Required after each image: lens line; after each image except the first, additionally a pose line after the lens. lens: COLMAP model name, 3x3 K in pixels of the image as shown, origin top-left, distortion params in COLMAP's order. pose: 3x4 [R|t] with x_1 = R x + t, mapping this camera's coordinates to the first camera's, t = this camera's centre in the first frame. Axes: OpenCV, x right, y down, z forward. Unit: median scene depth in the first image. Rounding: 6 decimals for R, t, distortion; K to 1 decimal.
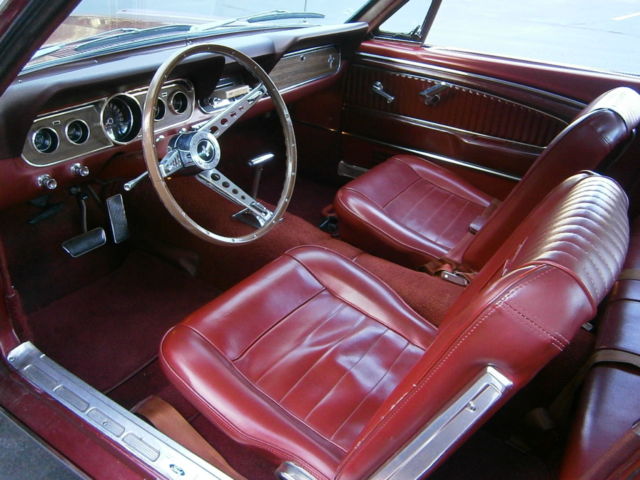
lens RADIAL K [[524.8, 0, 322.5], [0, 524.8, 230.0], [0, 0, 1]] dist [-0.056982, 0.082717]
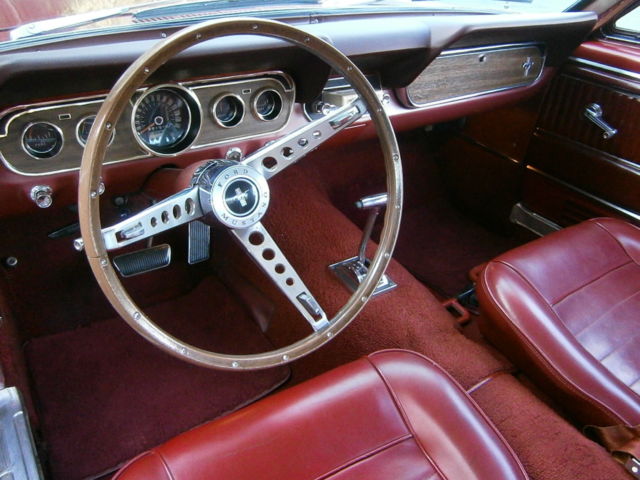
lens RADIAL K [[524.8, 0, 322.5], [0, 524.8, 230.0], [0, 0, 1]] dist [-0.056982, 0.082717]
pose [[0.917811, 0.212344, -0.335461, 0.055889], [-0.204246, 0.977098, 0.059682, -0.124376], [0.340451, 0.013740, 0.940162, 0.335212]]
